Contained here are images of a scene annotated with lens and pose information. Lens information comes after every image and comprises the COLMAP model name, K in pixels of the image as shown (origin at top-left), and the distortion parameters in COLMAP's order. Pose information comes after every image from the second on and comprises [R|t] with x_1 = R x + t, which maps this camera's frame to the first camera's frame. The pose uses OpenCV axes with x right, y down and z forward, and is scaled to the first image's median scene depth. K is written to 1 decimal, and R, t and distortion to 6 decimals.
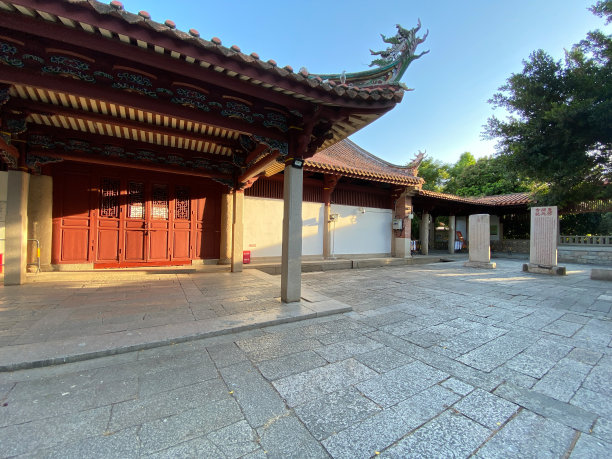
lens RADIAL K [[249.8, 0, 306.0], [0, 249.8, 229.5], [0, 0, 1]] dist [0.030523, -0.025827]
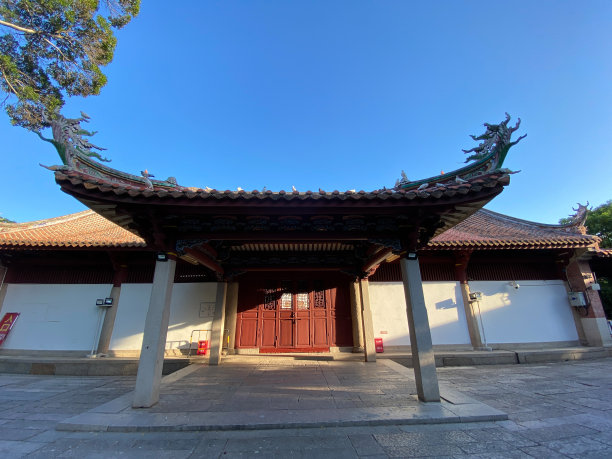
lens RADIAL K [[249.8, 0, 306.0], [0, 249.8, 229.5], [0, 0, 1]] dist [0.030523, -0.025827]
pose [[0.875744, -0.183903, -0.446377, 0.045245], [0.037973, 0.947979, -0.316059, -0.024525], [0.481281, 0.259836, 0.837170, -0.112113]]
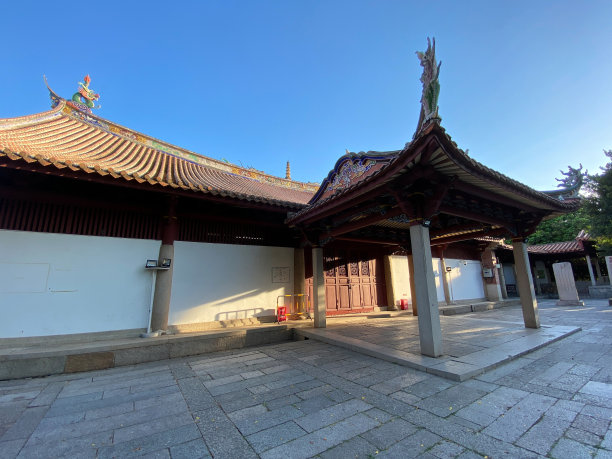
lens RADIAL K [[249.8, 0, 306.0], [0, 249.8, 229.5], [0, 0, 1]] dist [0.030523, -0.025827]
pose [[0.999209, -0.033013, 0.022159, -0.914843], [0.036673, 0.980547, -0.192826, -0.041356], [-0.015363, 0.193486, 0.980983, -0.383934]]
